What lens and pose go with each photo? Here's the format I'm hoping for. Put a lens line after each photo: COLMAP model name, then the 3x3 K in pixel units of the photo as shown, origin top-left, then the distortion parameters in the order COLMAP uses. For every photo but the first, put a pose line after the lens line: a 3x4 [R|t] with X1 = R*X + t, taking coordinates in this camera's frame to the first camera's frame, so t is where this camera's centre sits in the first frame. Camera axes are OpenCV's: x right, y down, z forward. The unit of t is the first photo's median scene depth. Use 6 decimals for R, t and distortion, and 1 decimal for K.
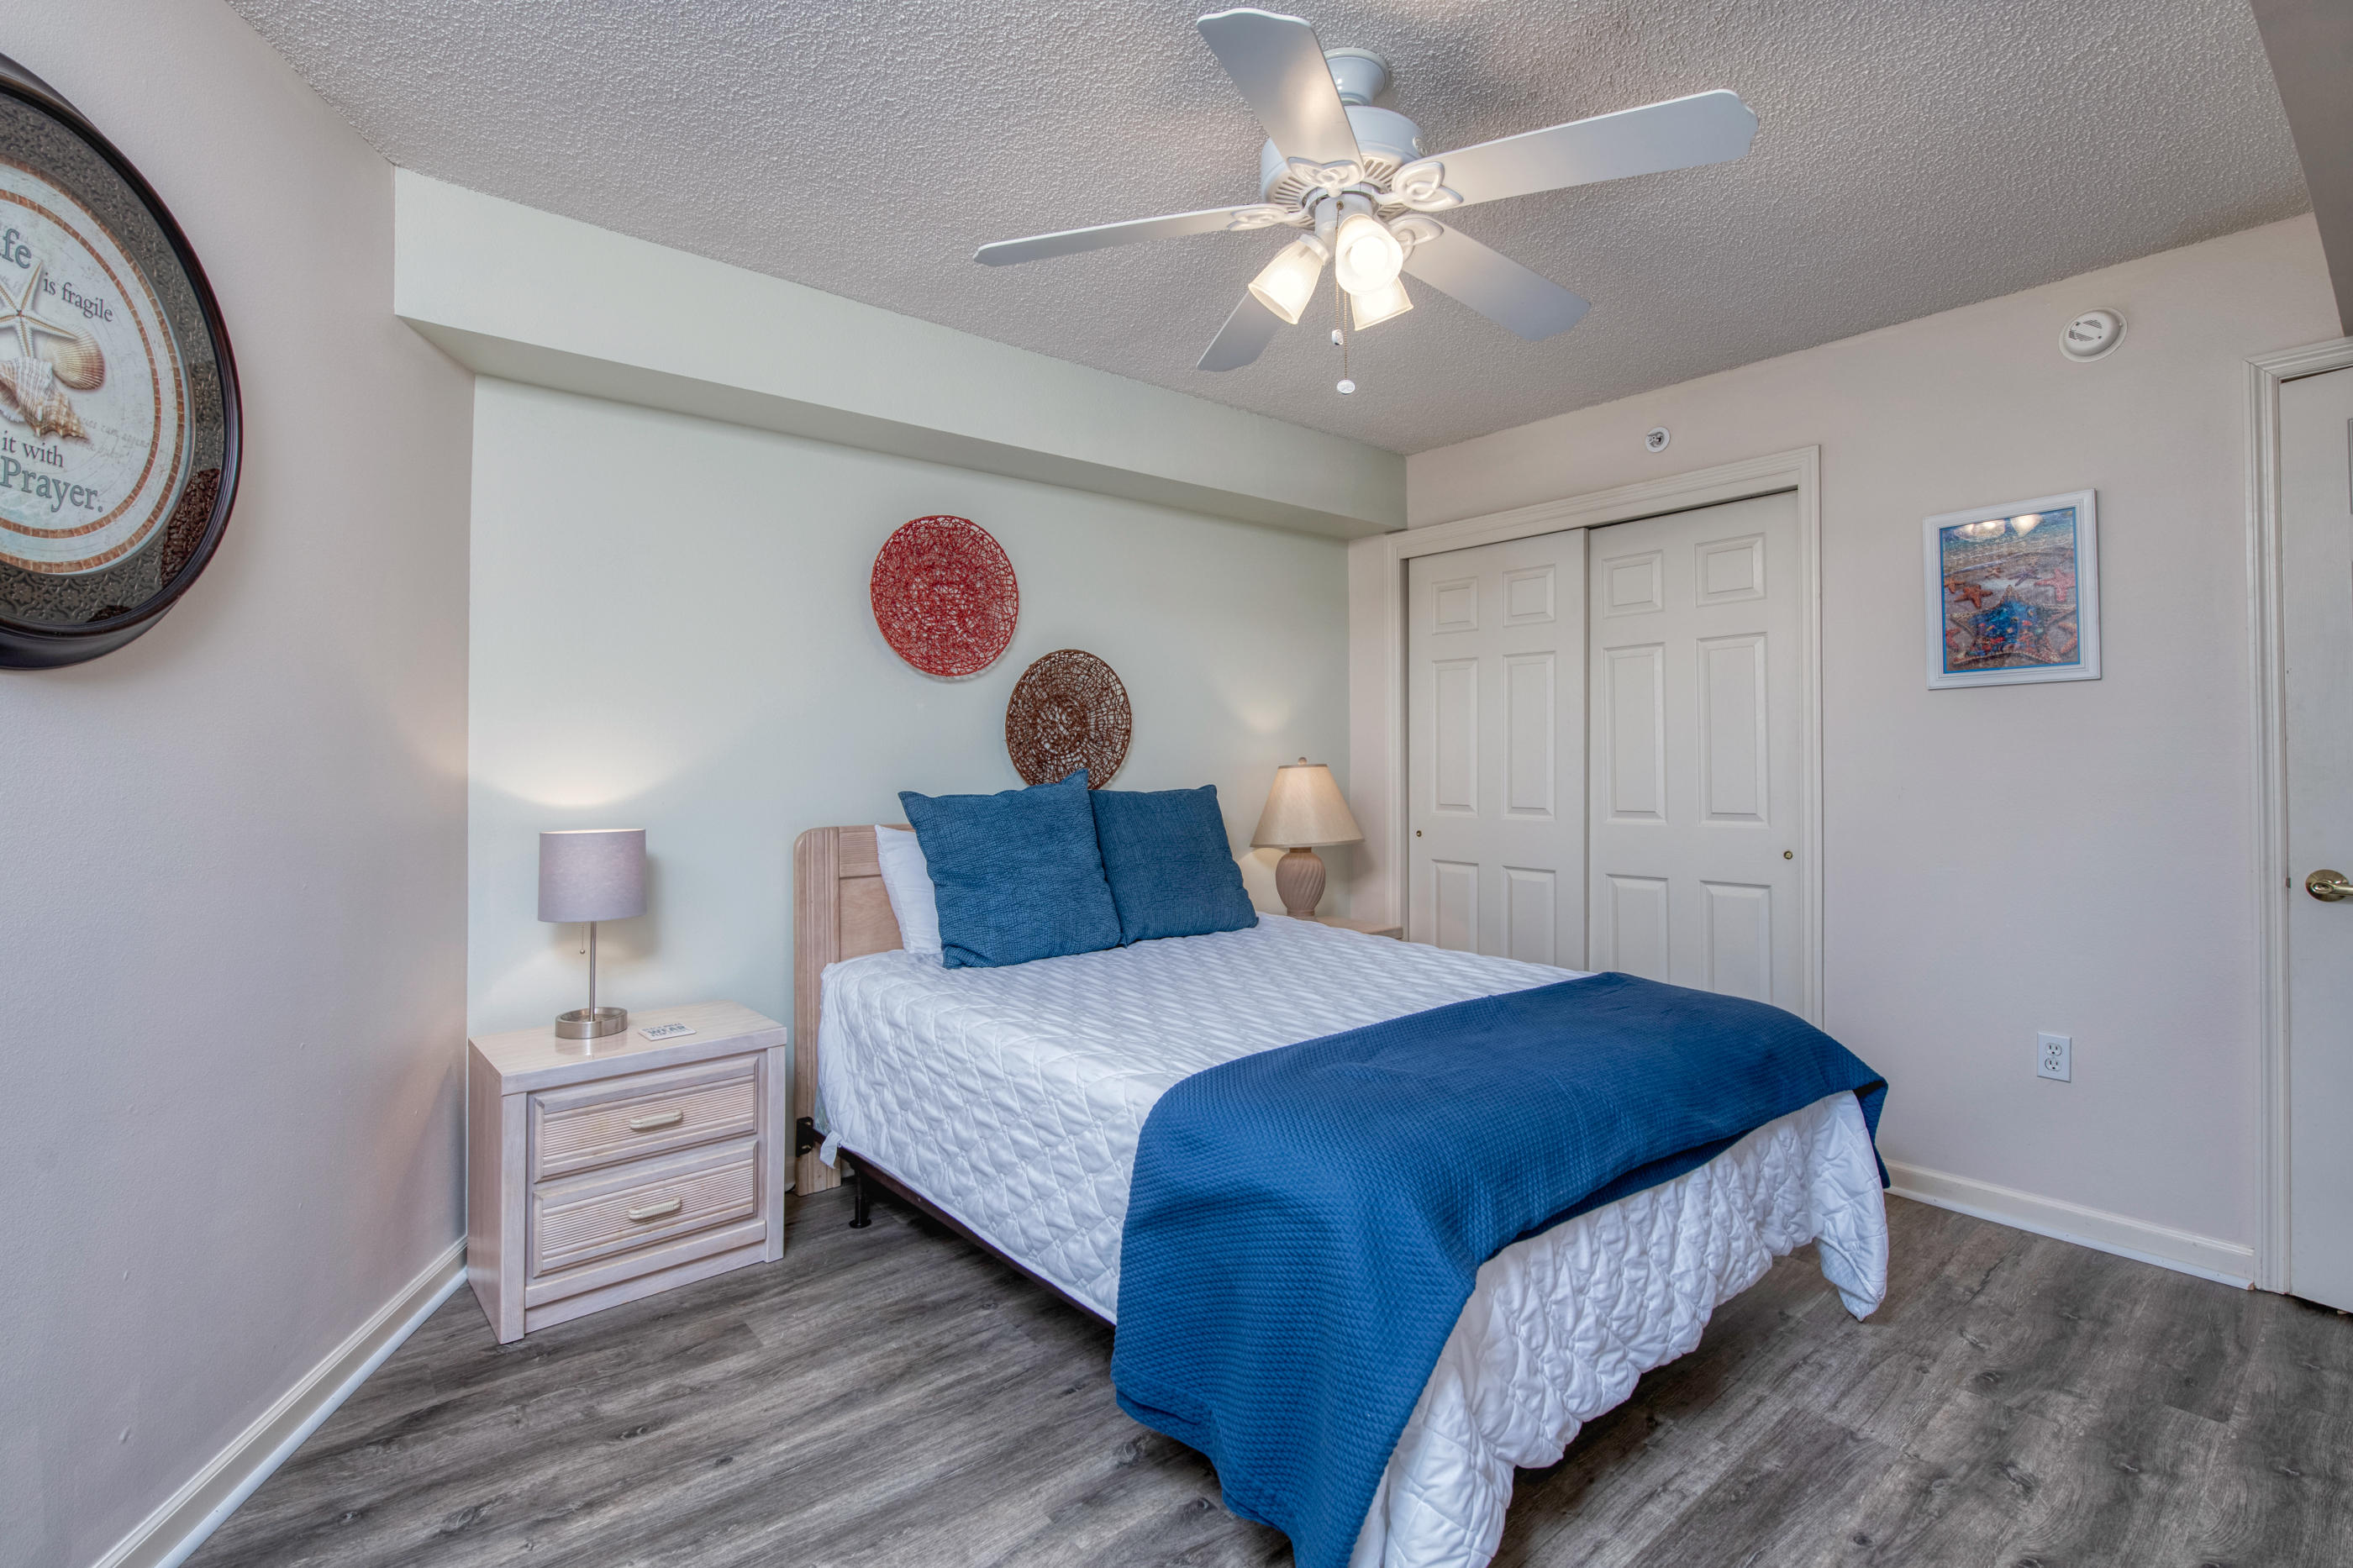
lens RADIAL K [[1095.4, 0, 1177.8], [0, 1095.4, 761.5], [0, 0, 1]] dist [0.002340, -0.005683]
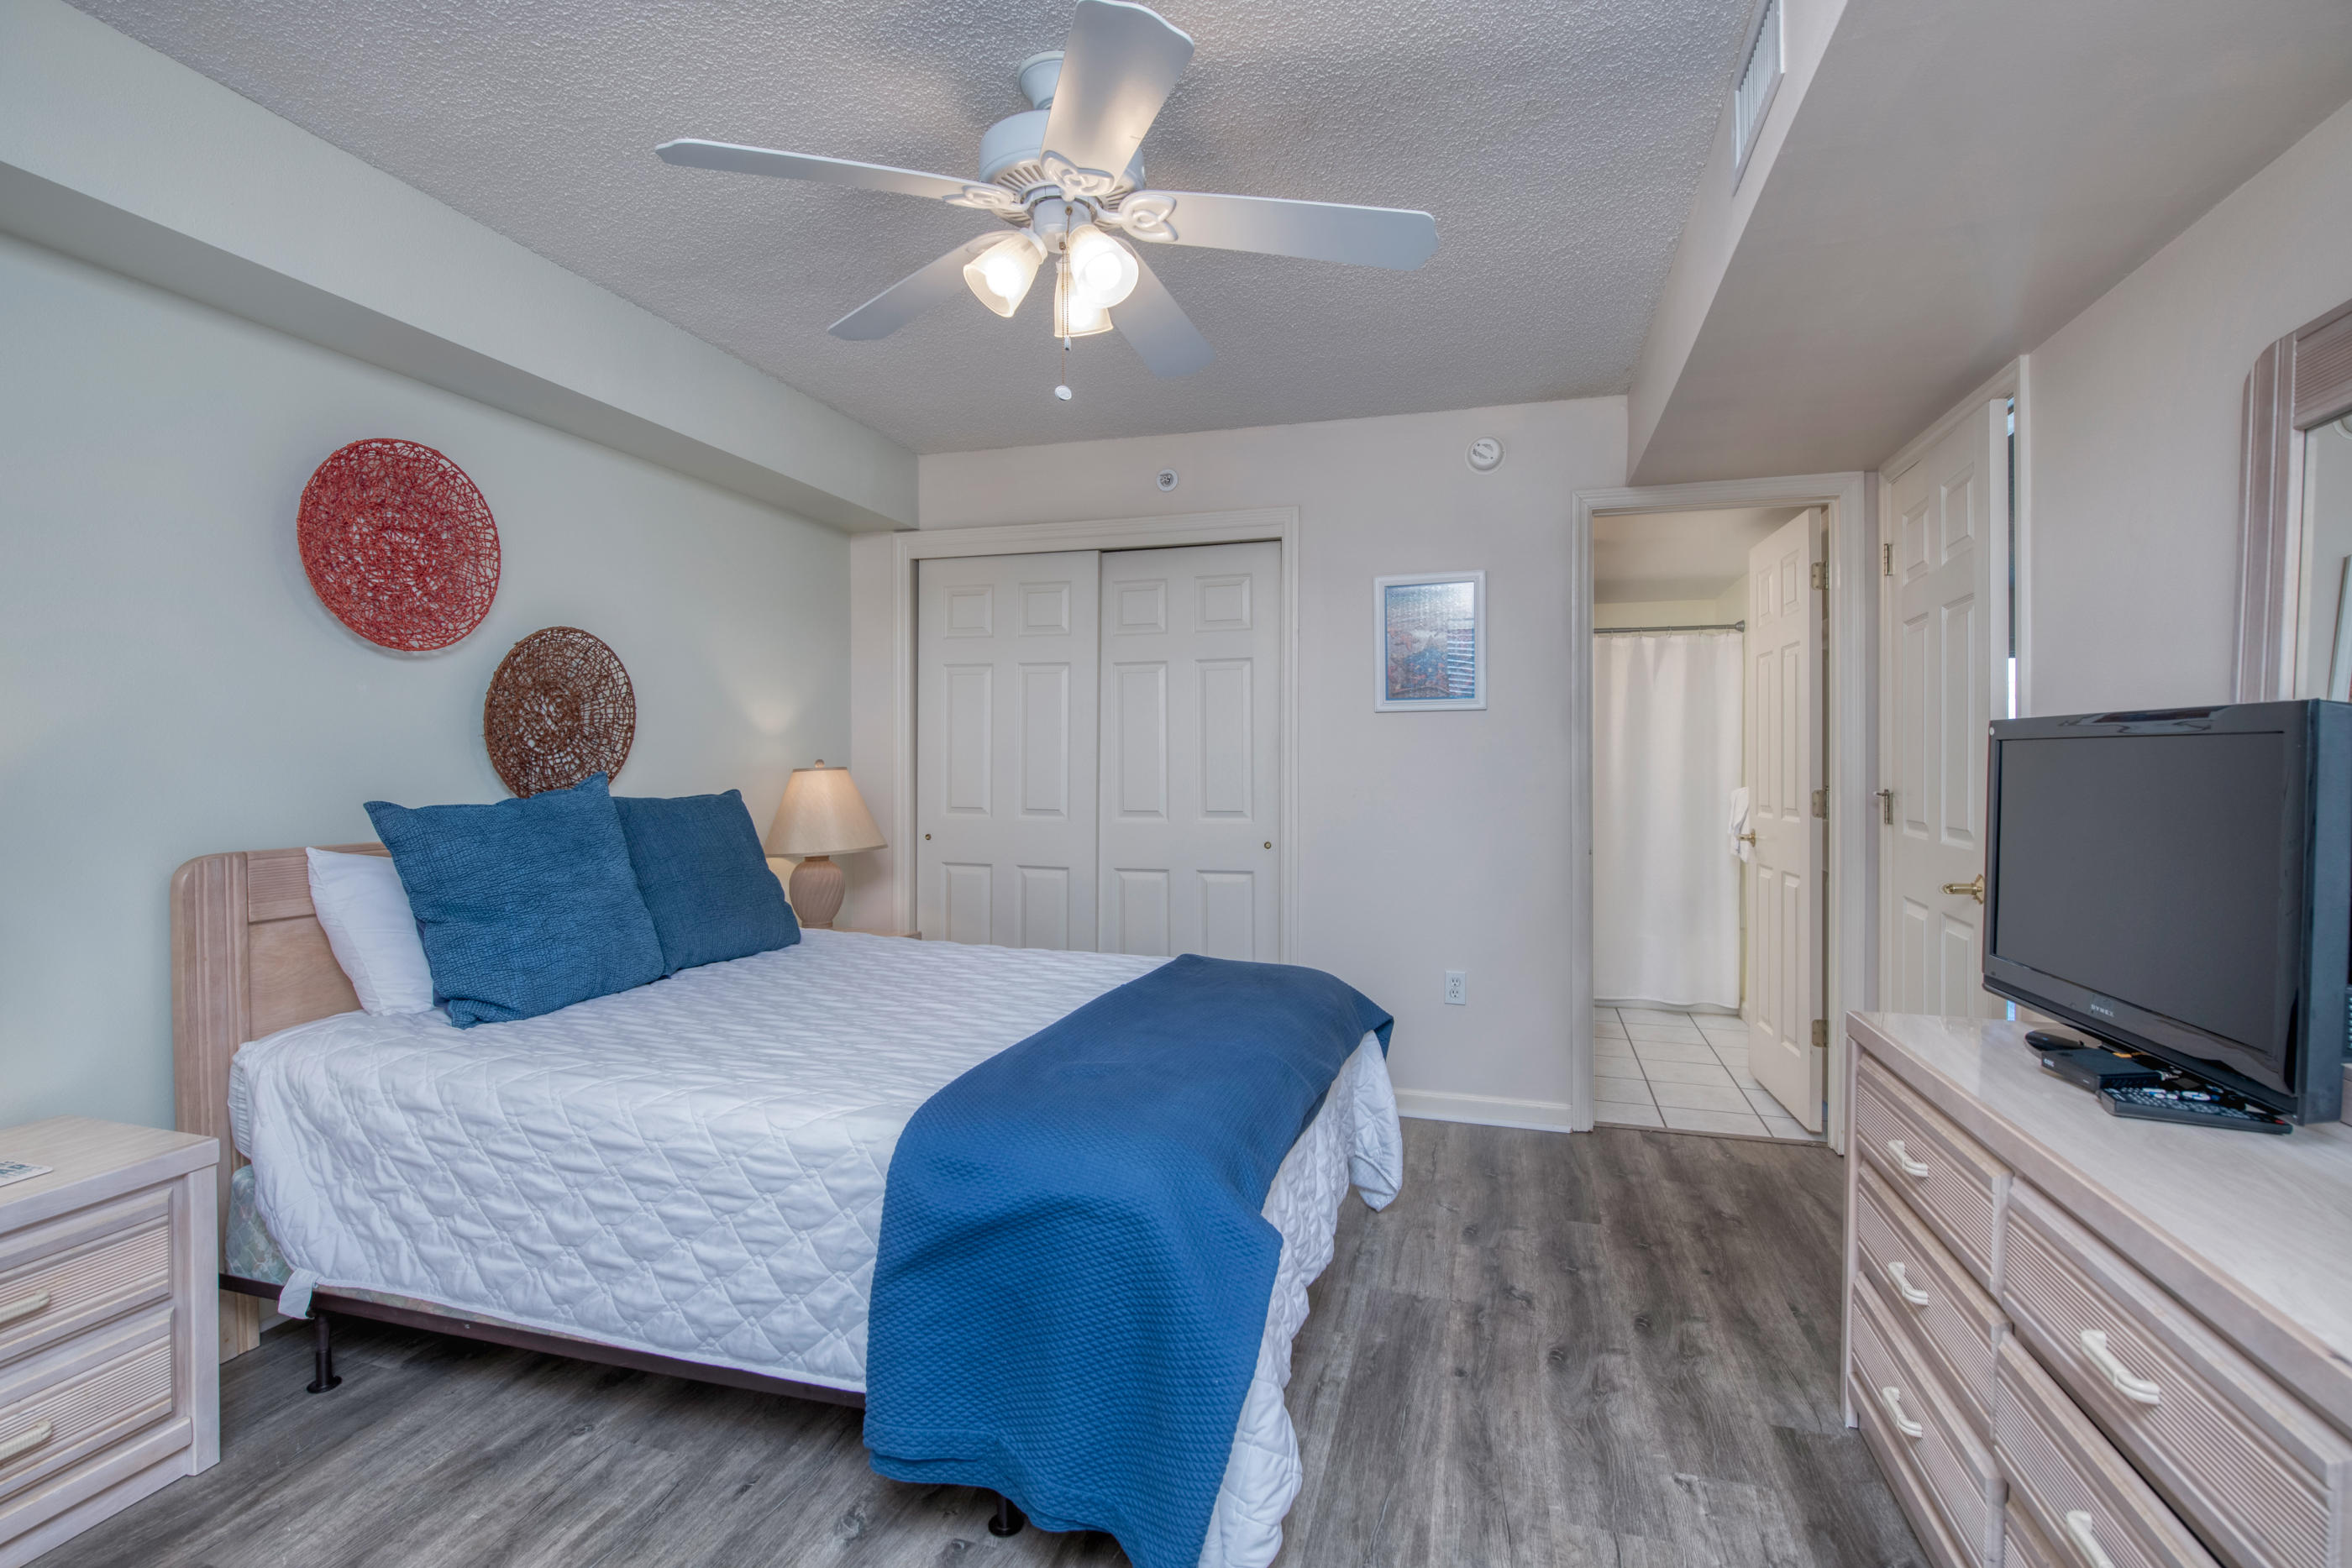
lens RADIAL K [[1094.9, 0, 1177.6], [0, 1094.9, 779.4], [0, 0, 1]] dist [0.002340, -0.005683]
pose [[0.831515, -0.001256, 0.555502, -0.233632], [-0.006483, 0.999907, 0.011966, -0.000494], [-0.555465, -0.013551, 0.831429, 0.075727]]
